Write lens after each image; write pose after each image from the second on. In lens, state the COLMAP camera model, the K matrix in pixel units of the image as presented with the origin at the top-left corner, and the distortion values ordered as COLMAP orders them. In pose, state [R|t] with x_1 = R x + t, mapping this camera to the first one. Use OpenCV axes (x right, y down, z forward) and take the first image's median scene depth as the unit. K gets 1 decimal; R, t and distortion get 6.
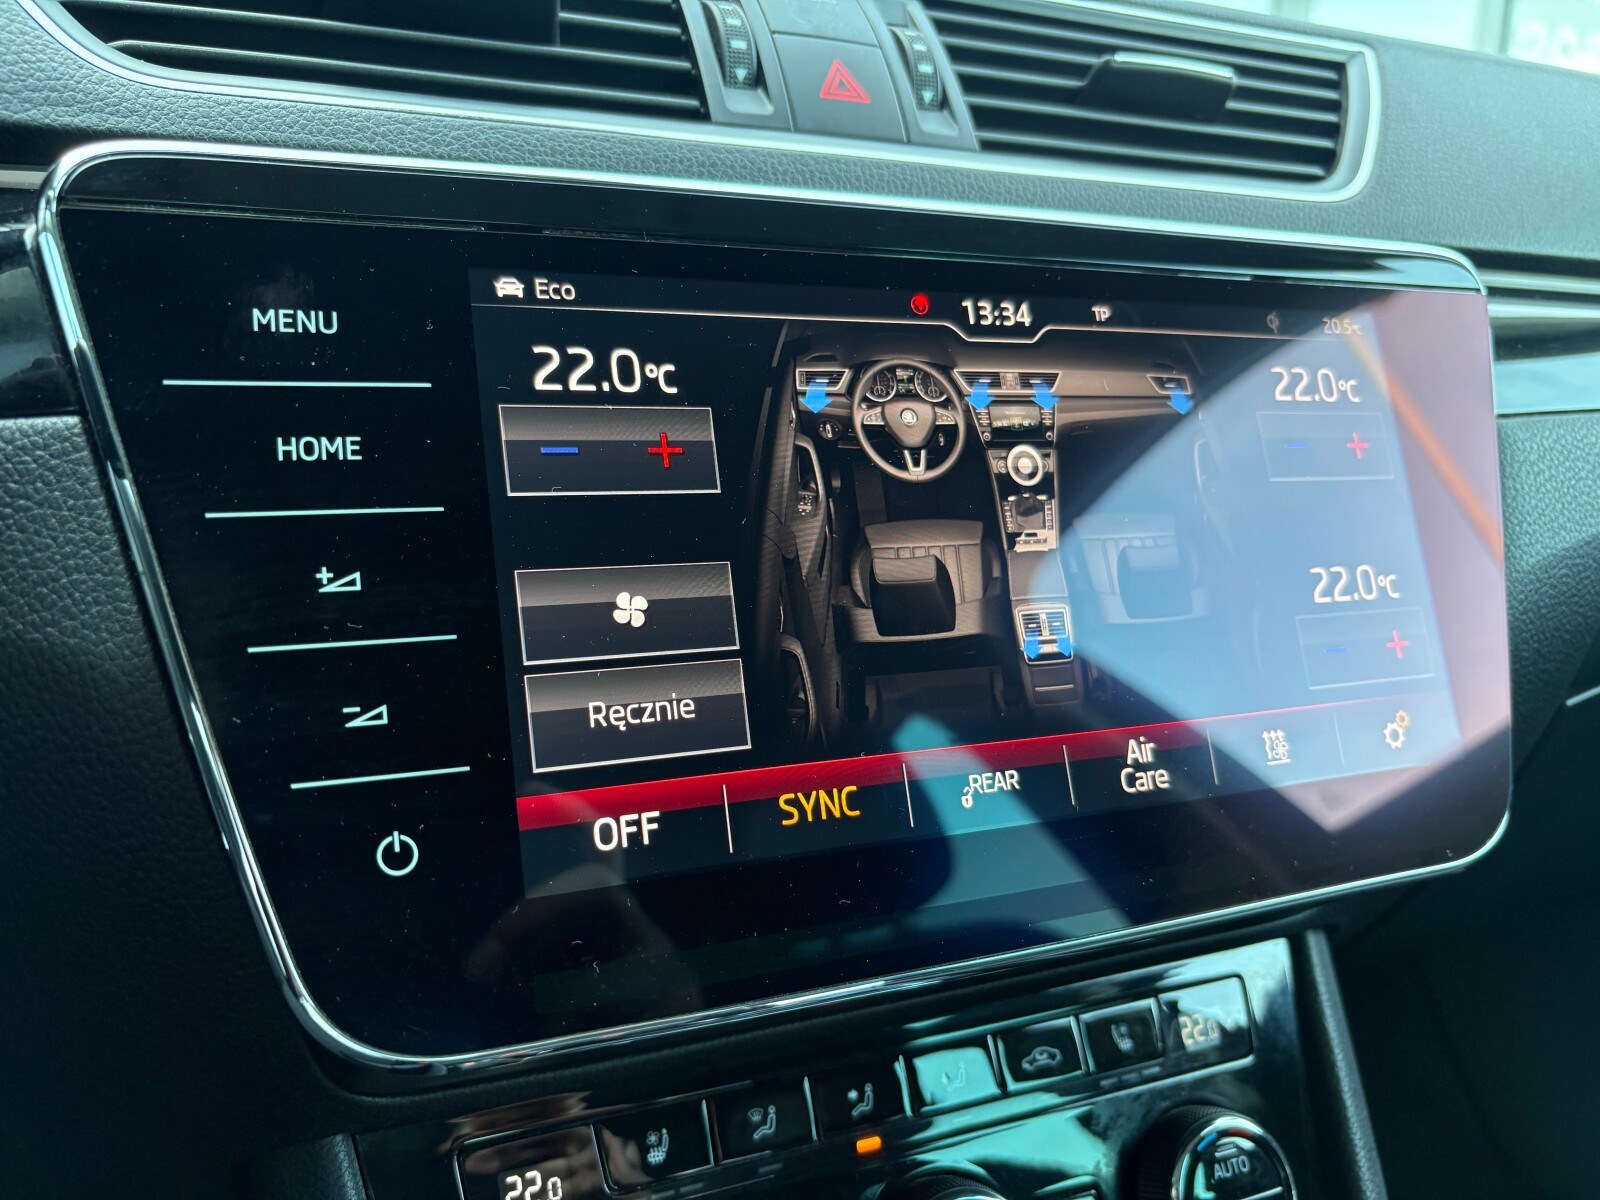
lens RADIAL K [[1238.8, 0, 797.6], [0, 1238.8, 600.1], [0, 0, 1]] dist [0.036955, -0.031800]
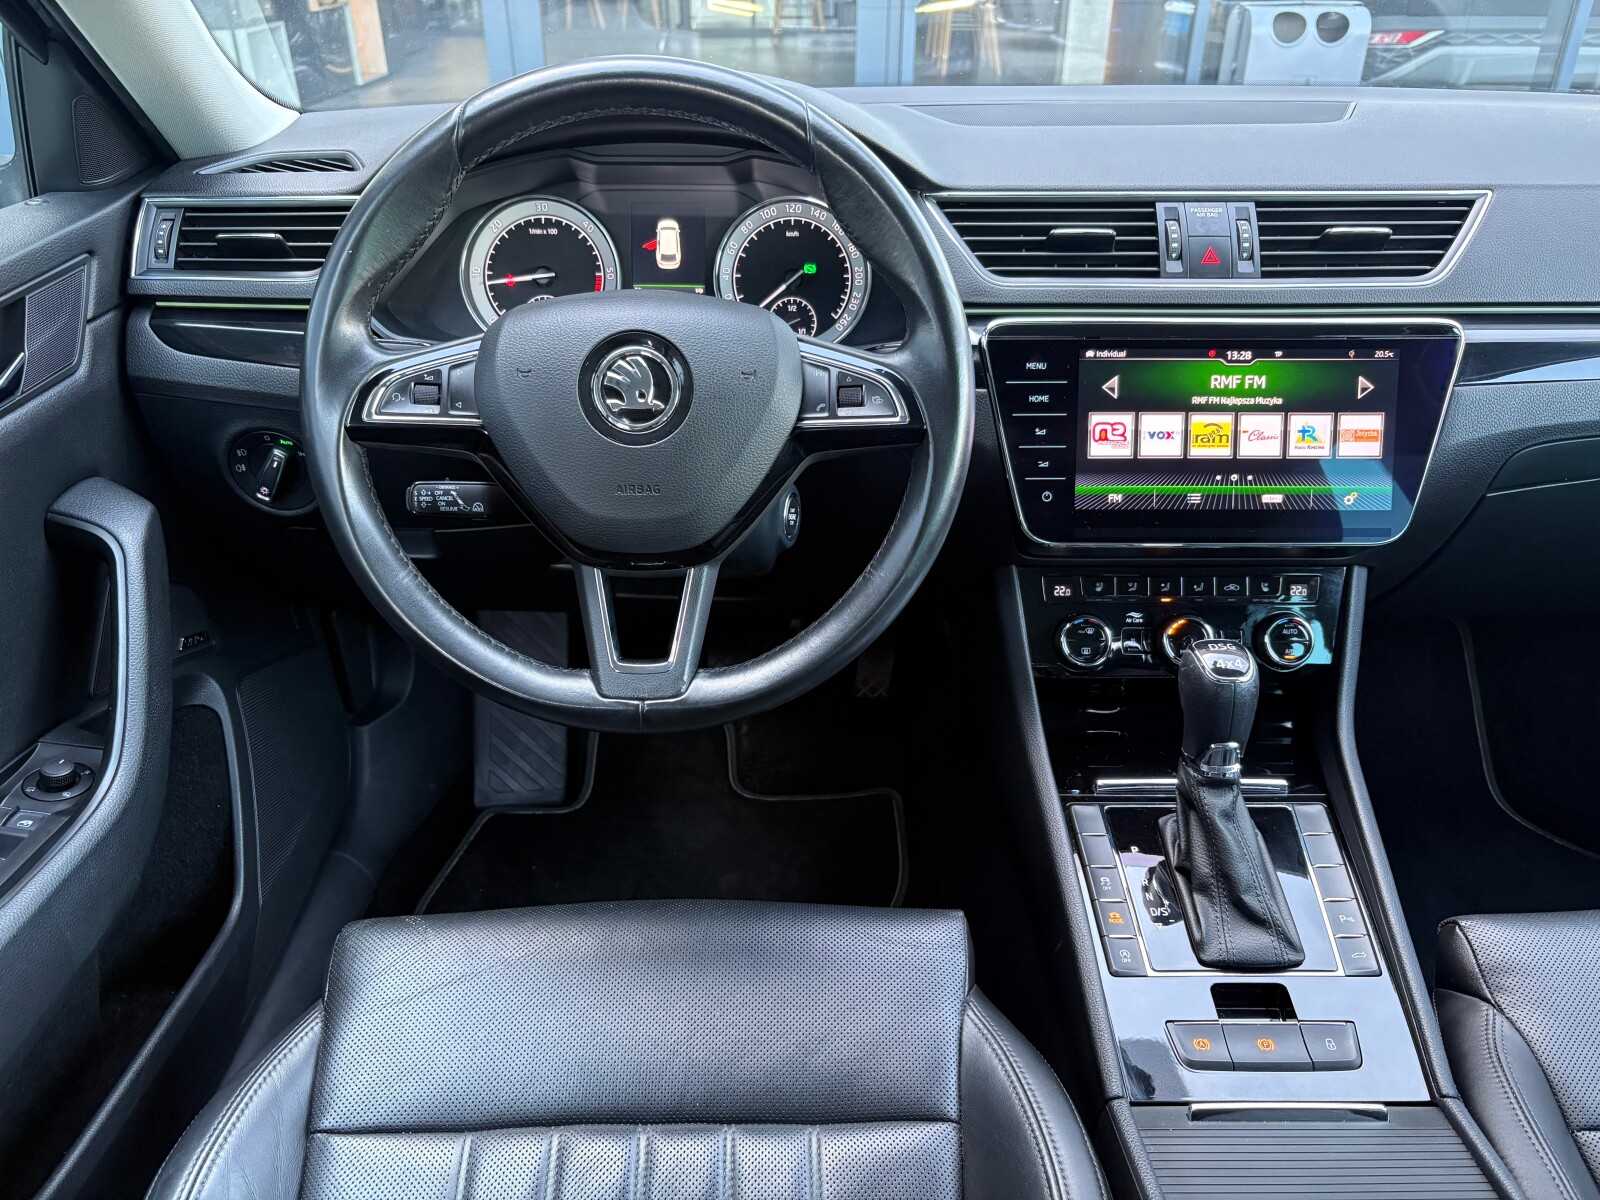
lens RADIAL K [[1238.8, 0, 794.3], [0, 1238.8, 600.3], [0, 0, 1]] dist [0.036955, -0.031800]
pose [[0.918234, 0.165990, -0.359575, 0.346647], [-0.056010, 0.953230, 0.297010, -0.490886], [0.392058, -0.252585, 0.884585, -2.334396]]
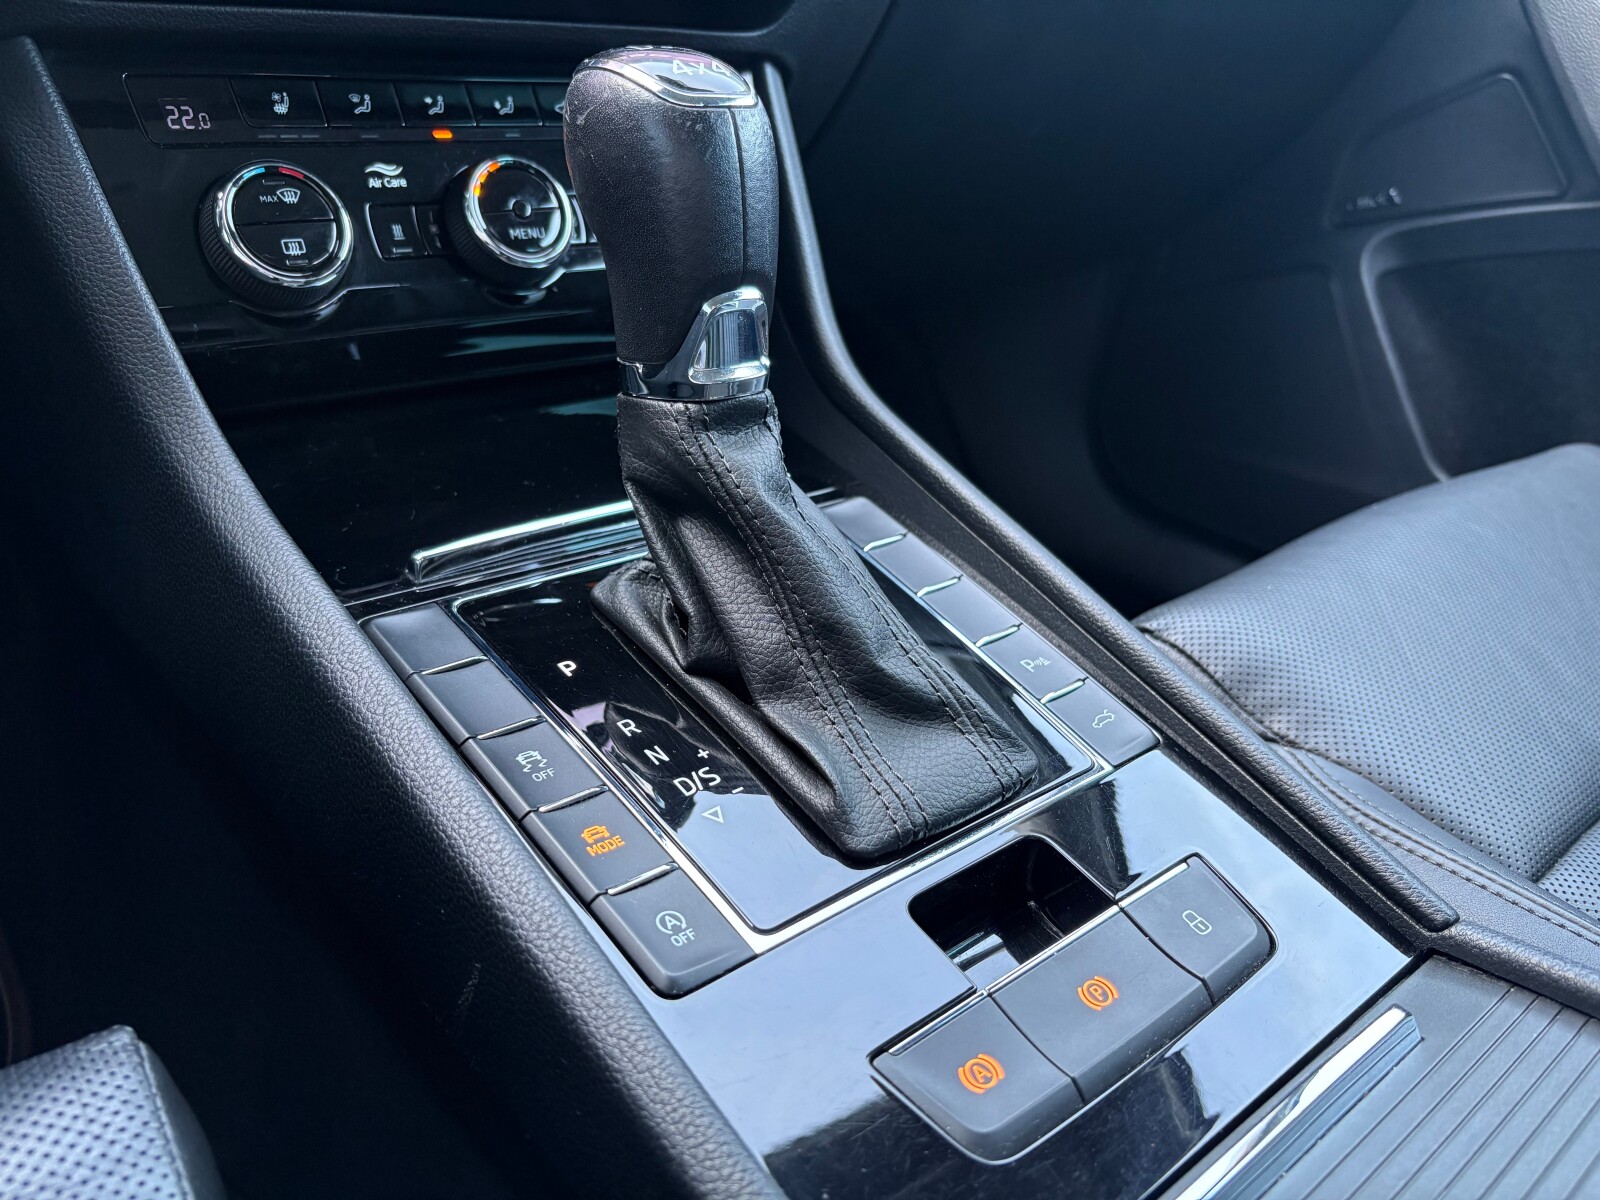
lens RADIAL K [[1238.8, 0, 794.1], [0, 1238.8, 595.1], [0, 0, 1]] dist [0.036955, -0.031800]
pose [[0.955927, -0.087668, 0.280210, -0.004072], [0.015072, 0.967775, 0.251366, 0.608422], [-0.293217, -0.236064, 0.926443, -0.564583]]
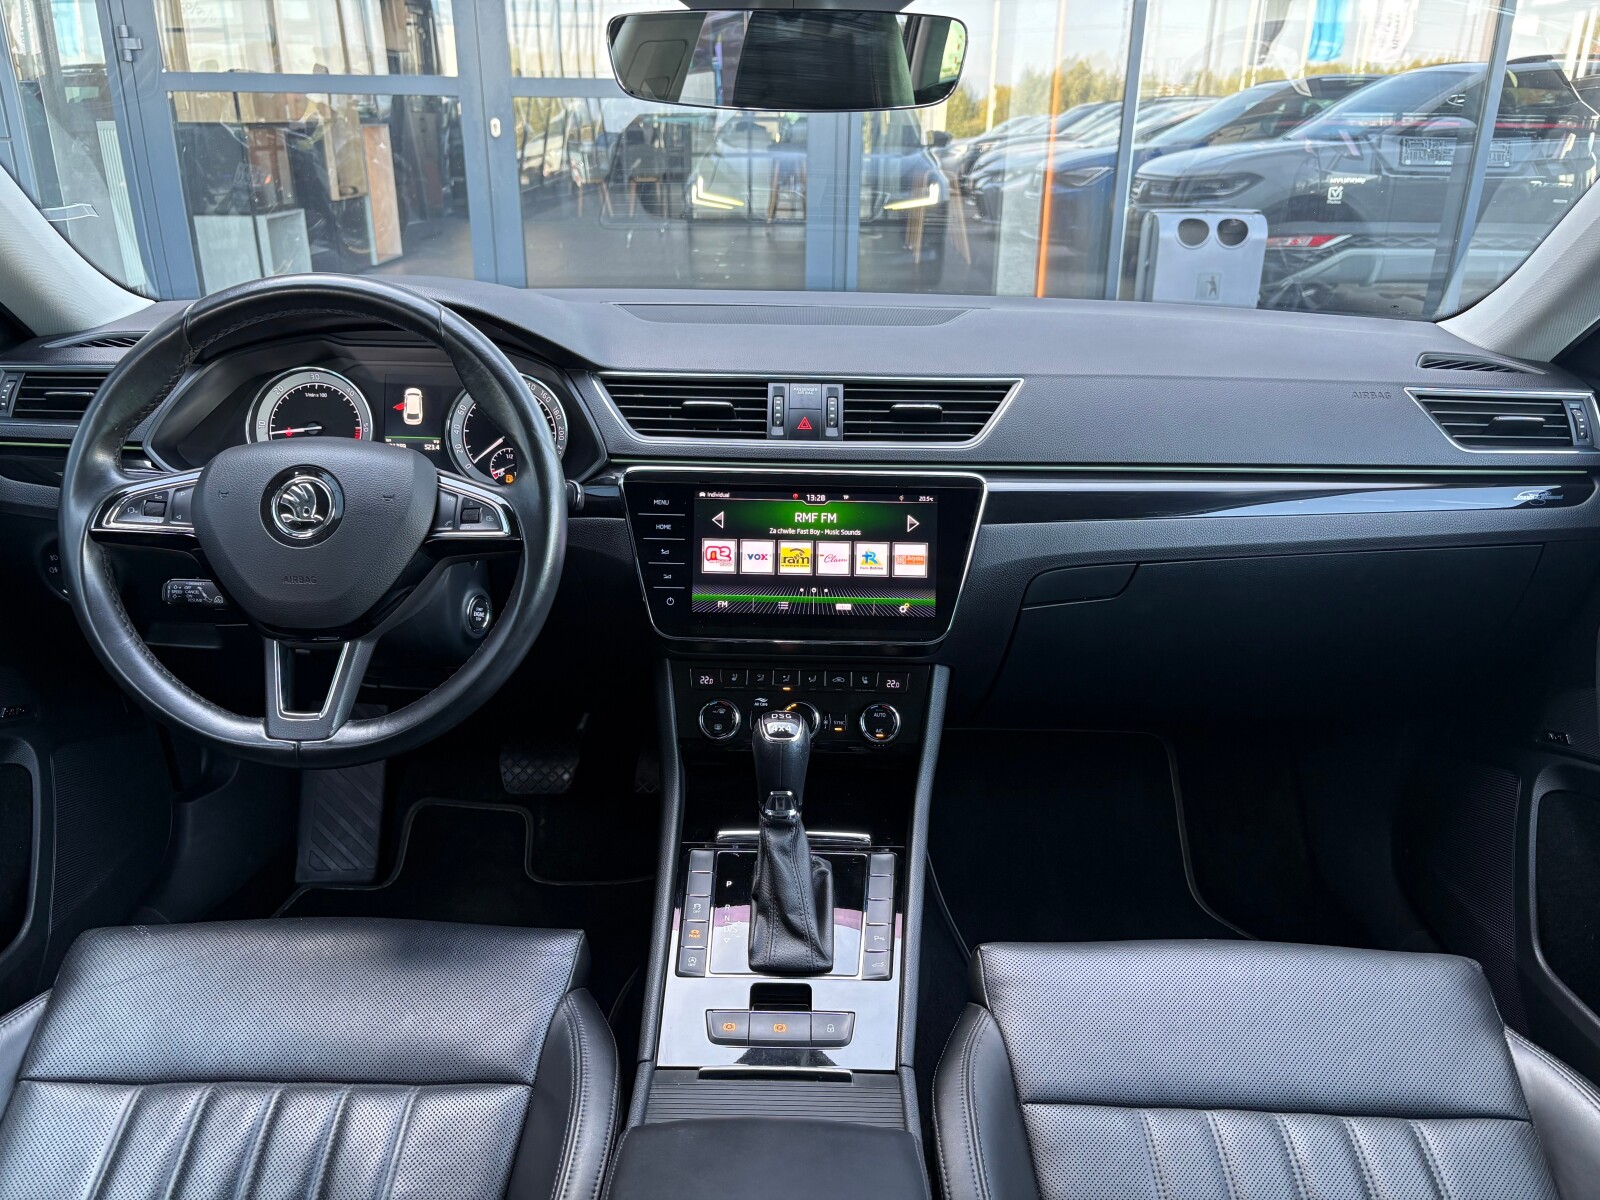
lens RADIAL K [[1238.8, 0, 794.2], [0, 1238.8, 594.0], [0, 0, 1]] dist [0.036955, -0.031800]
pose [[0.910216, 0.134216, -0.391783, 1.682336], [-0.073110, 0.983245, 0.166984, -0.570361], [0.407630, -0.123348, 0.904778, -2.710799]]
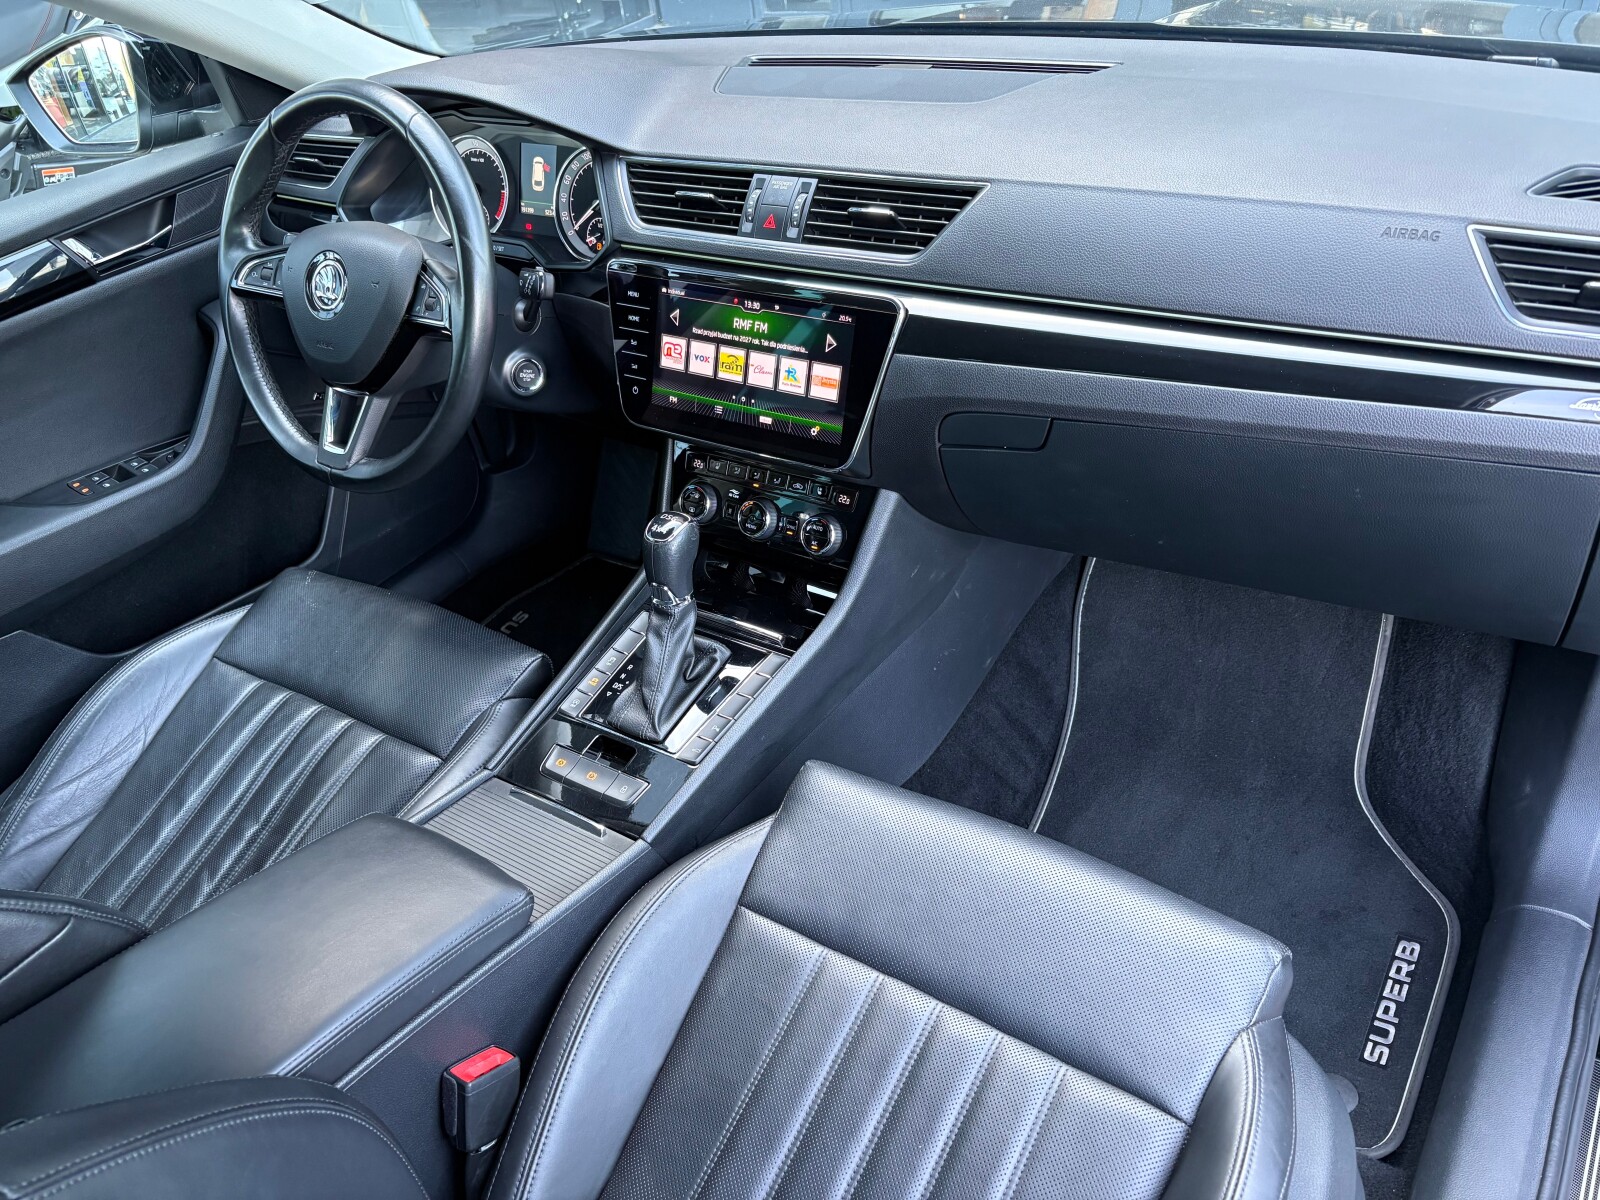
lens RADIAL K [[1155.5, 0, 797.3], [0, 1155.5, 616.1], [0, 0, 1]] dist [0.009824, -0.006115]
pose [[0.527959, 0.433883, -0.730072, 3.327902], [-0.043436, 0.872317, 0.487008, -1.146760], [0.848158, -0.225409, 0.479394, -0.912243]]
